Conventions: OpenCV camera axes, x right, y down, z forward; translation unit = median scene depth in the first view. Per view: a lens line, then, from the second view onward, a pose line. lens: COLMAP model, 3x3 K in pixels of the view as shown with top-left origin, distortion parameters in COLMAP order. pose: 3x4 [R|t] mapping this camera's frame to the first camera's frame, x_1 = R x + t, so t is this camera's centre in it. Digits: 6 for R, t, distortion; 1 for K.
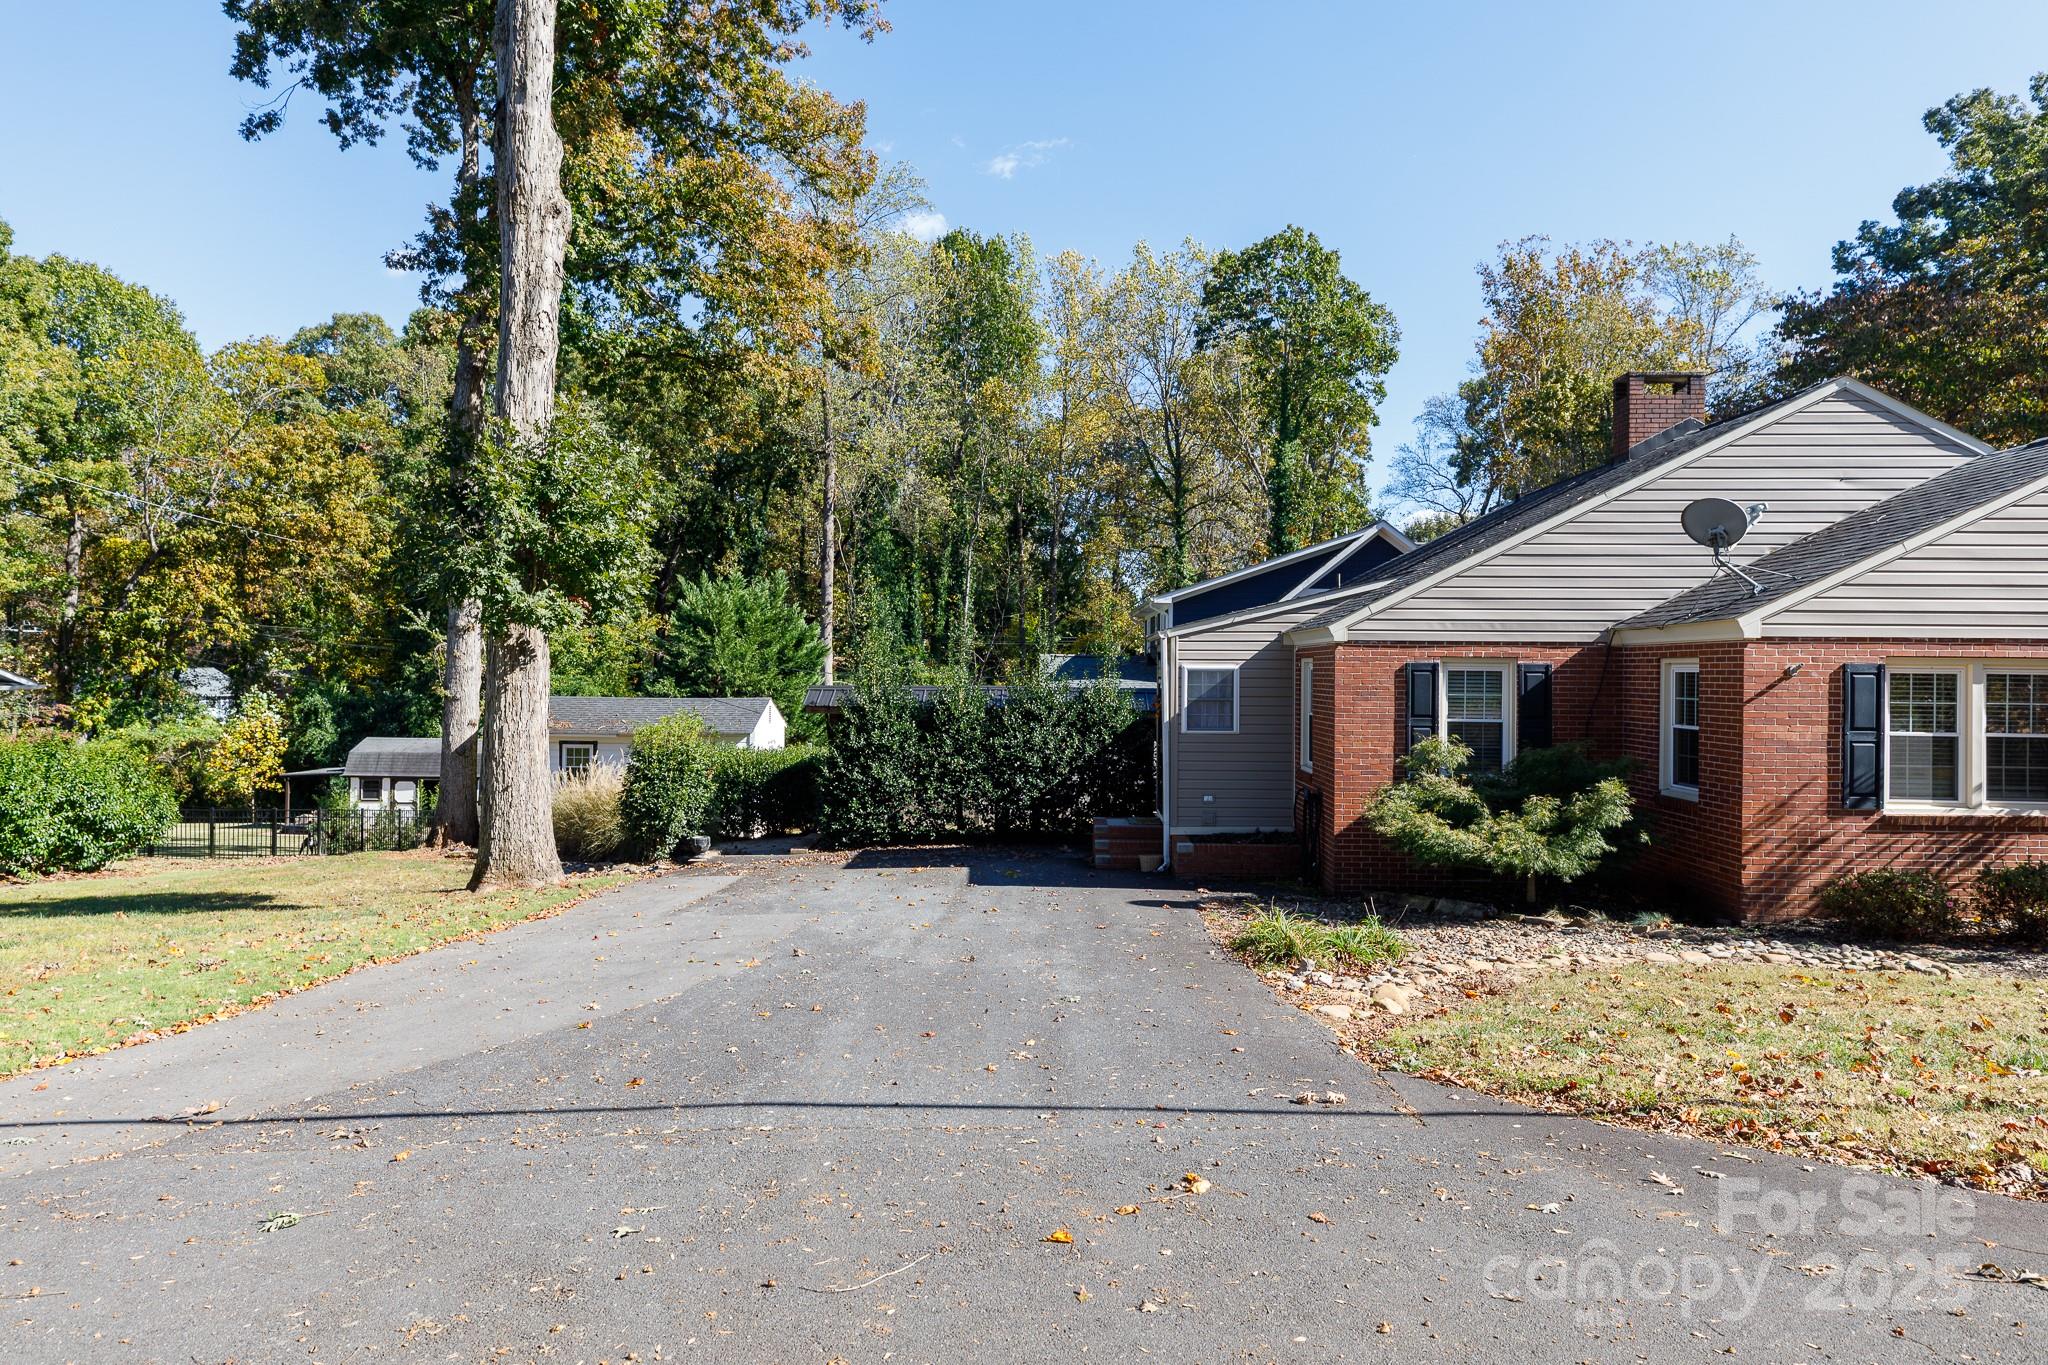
lens RADIAL K [[1251.0, 0, 1021.8], [0, 1251.0, 667.2], [0, 0, 1]] dist [0.005764, 0.001605]
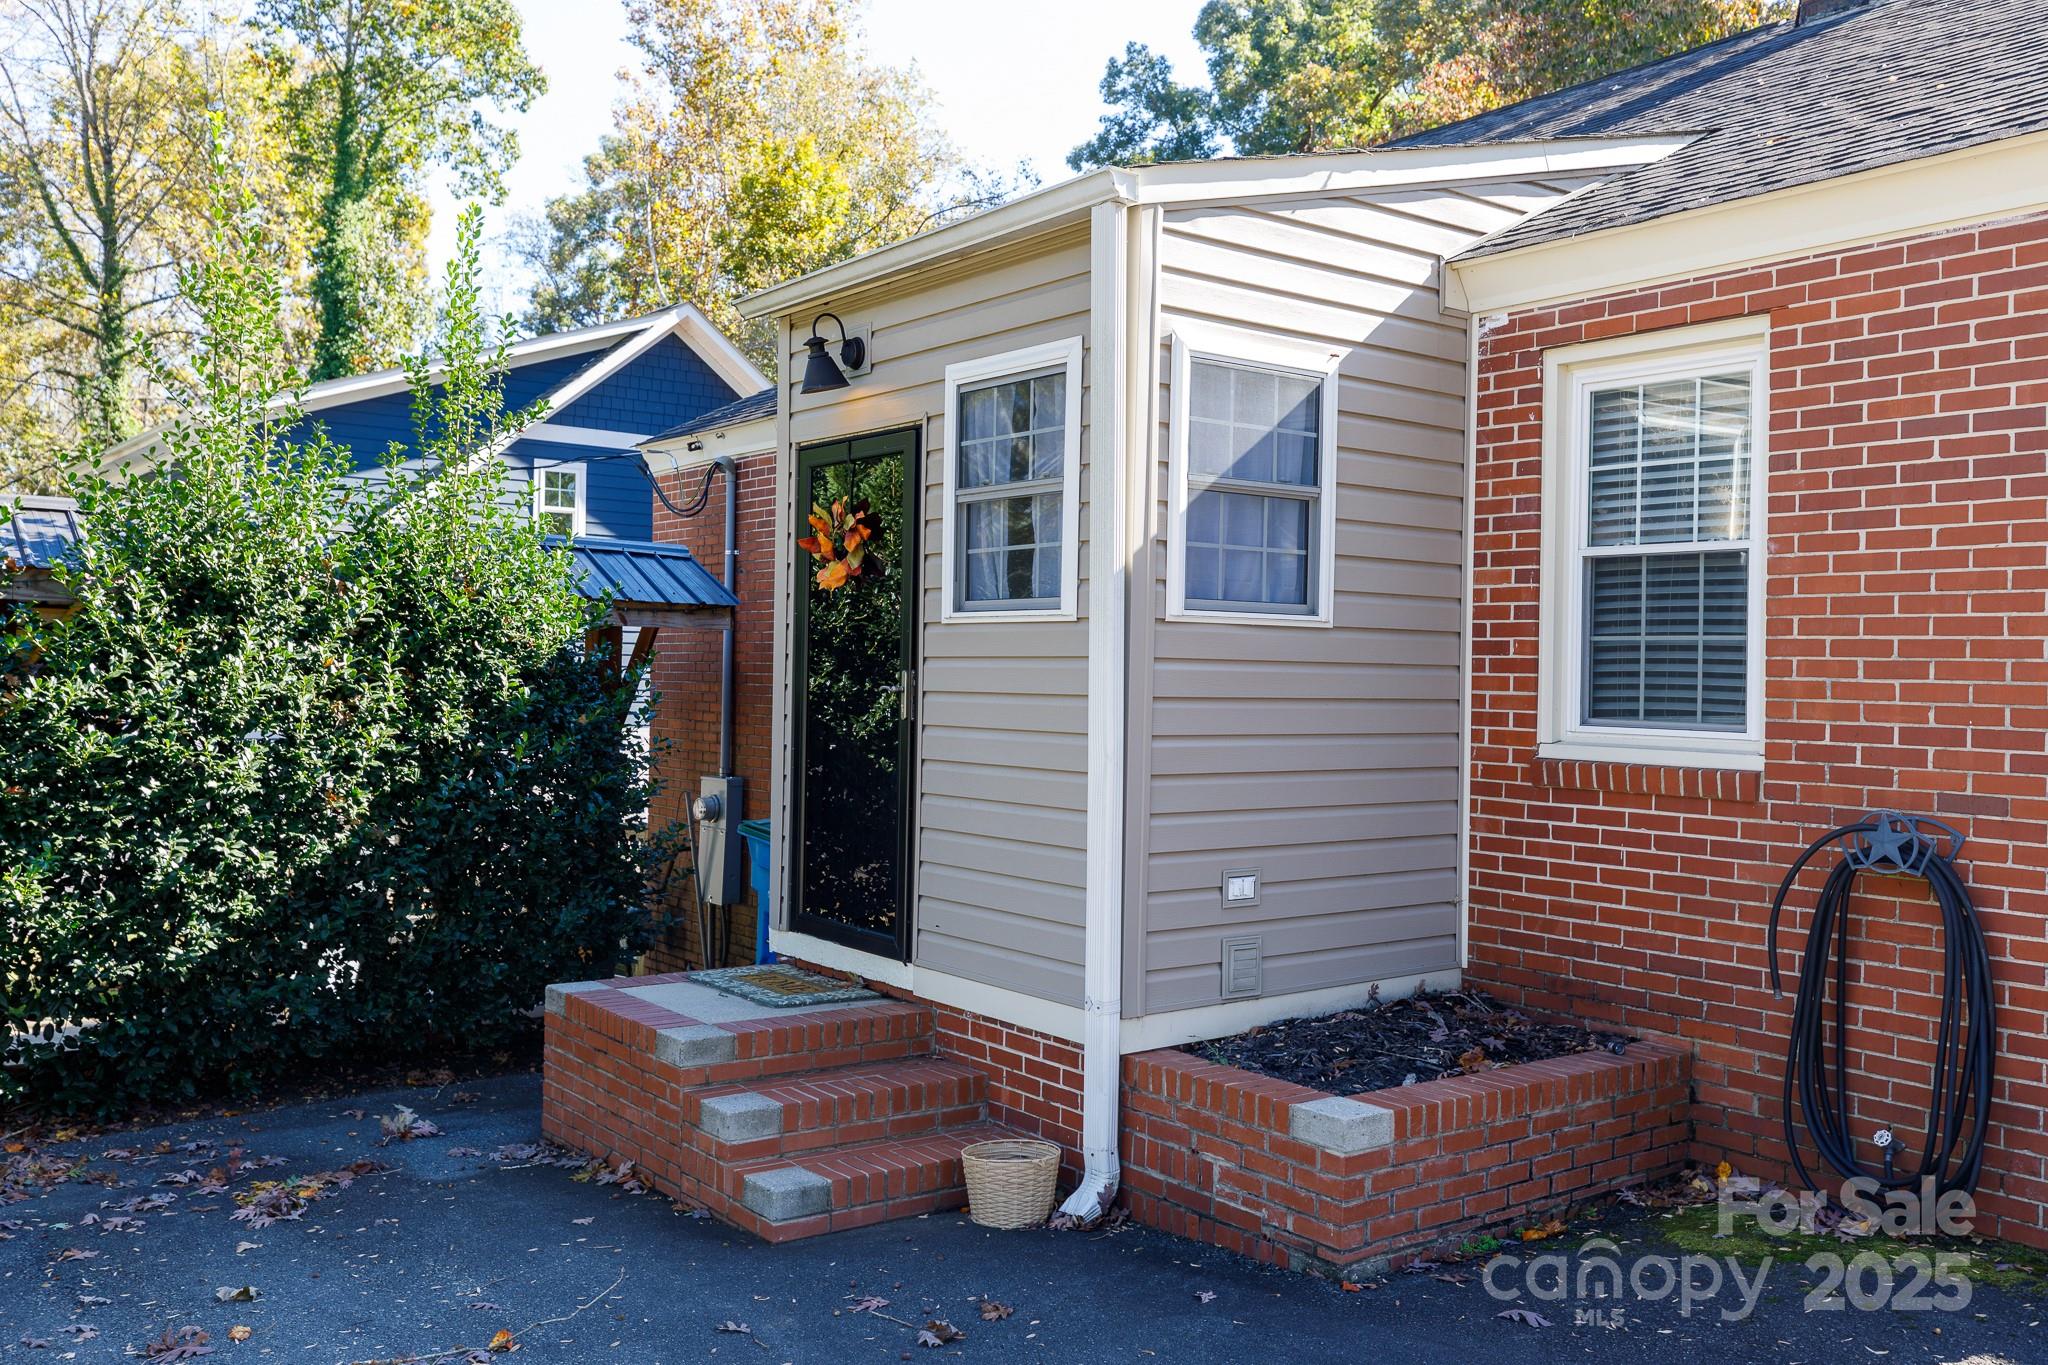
lens RADIAL K [[1753.0, 0, 1027.5], [0, 1753.0, 681.8], [0, 0, 1]] dist [0.004496, -0.000233]
pose [[0.783758, 0.005776, 0.621040, -0.082906], [-0.014251, 0.999861, 0.008685, 0.051957], [-0.620903, -0.015657, 0.783731, 0.635129]]
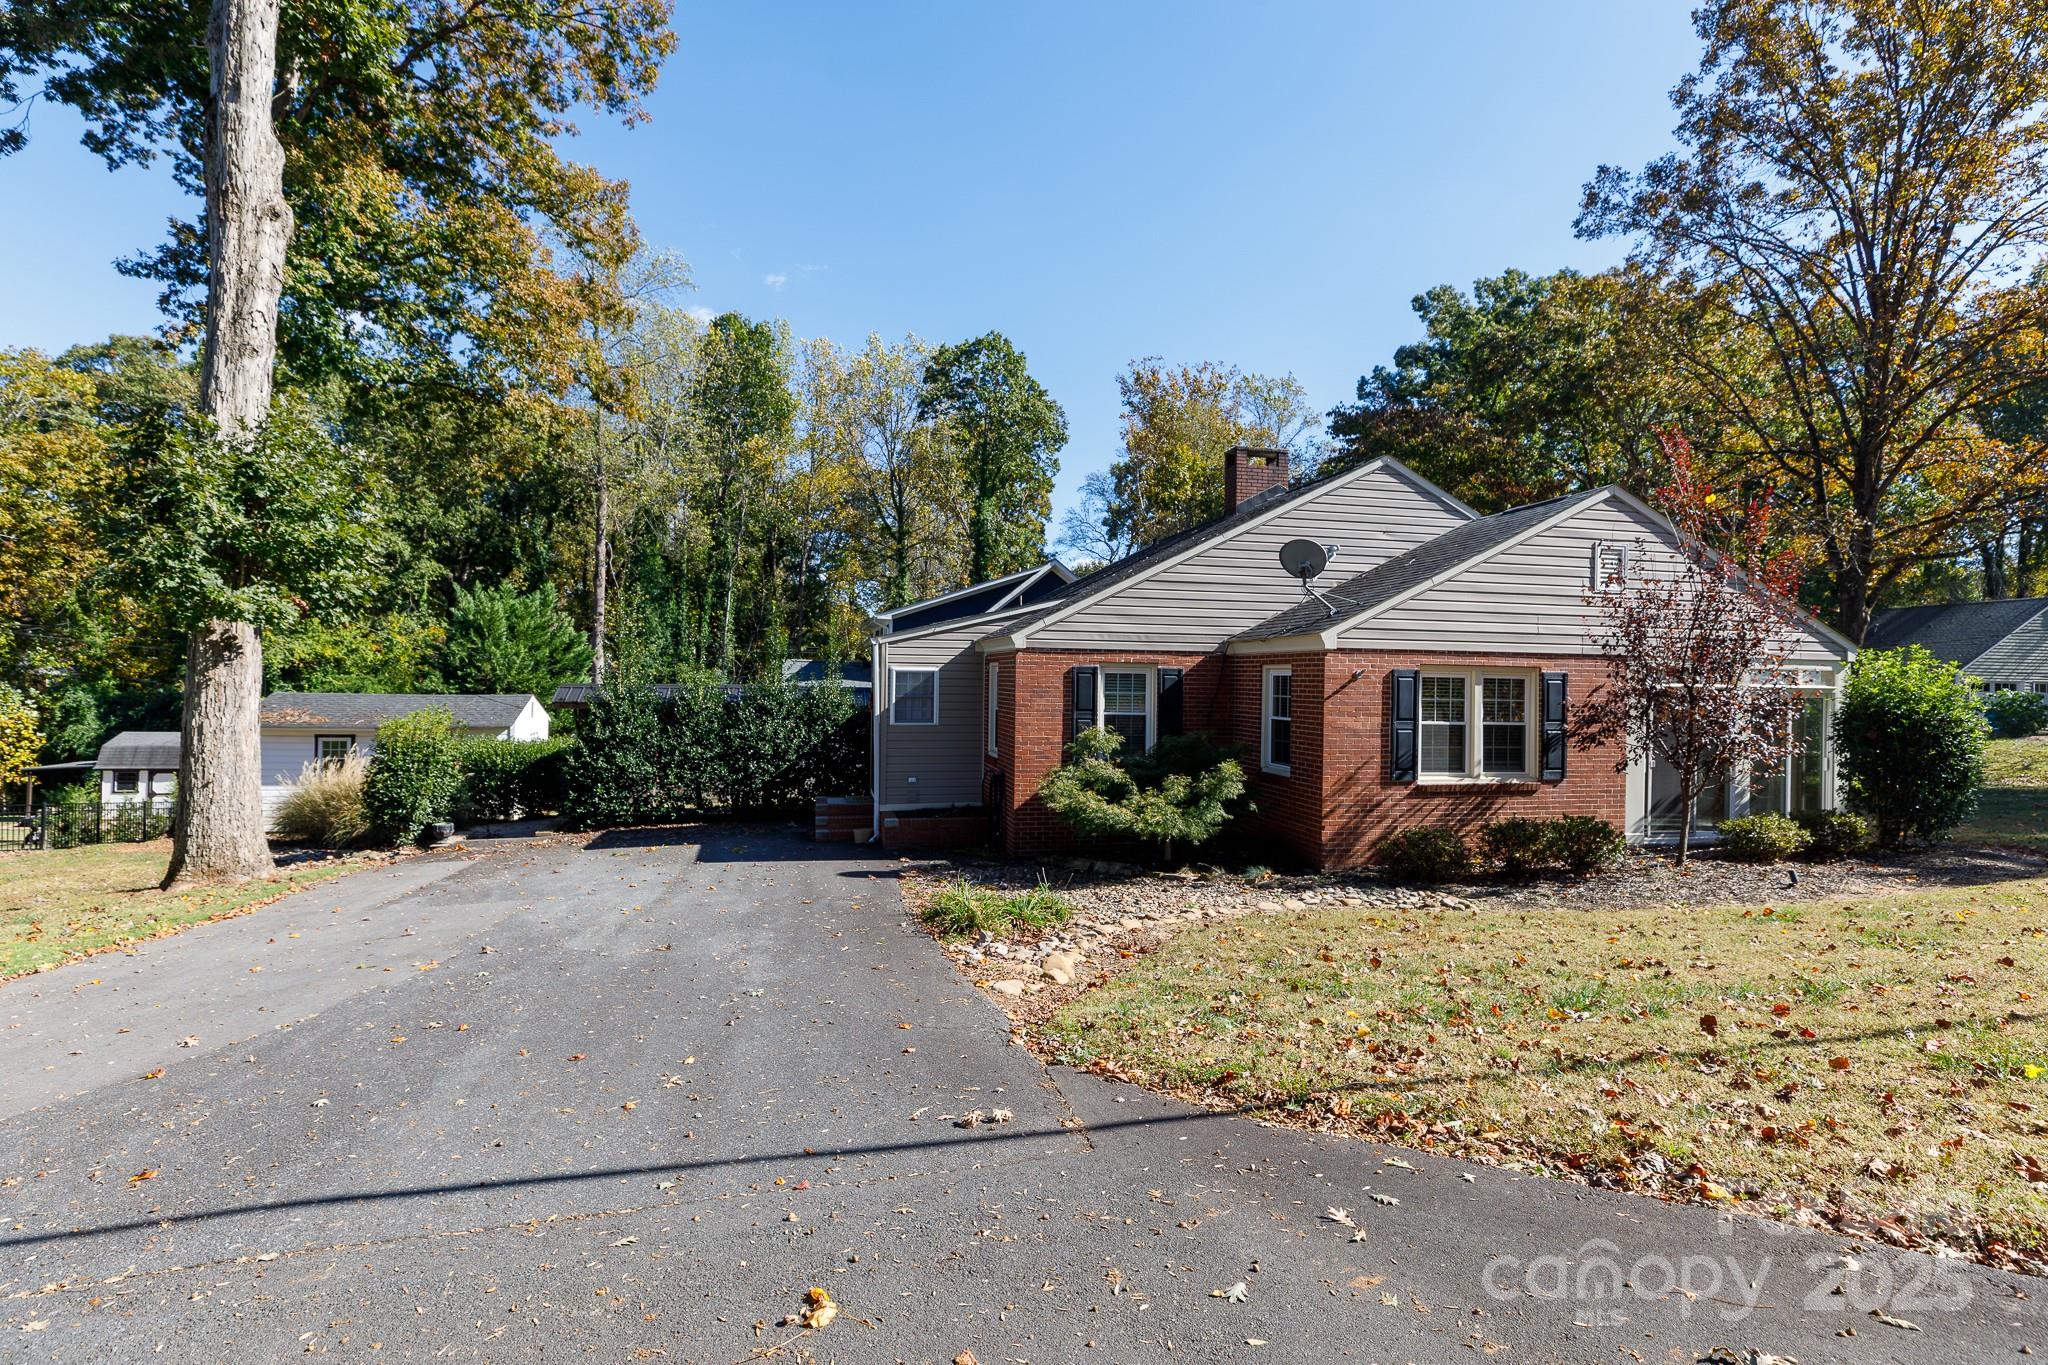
lens RADIAL K [[956.9, 0, 1020.0], [0, 956.9, 660.9], [0, 0, 1]] dist [0.000586, 0.000231]
pose [[0.970184, 0.010507, 0.242144, 0.022956], [-0.007584, 0.999887, -0.012997, 0.002608], [-0.242253, 0.010773, 0.970153, 0.078376]]
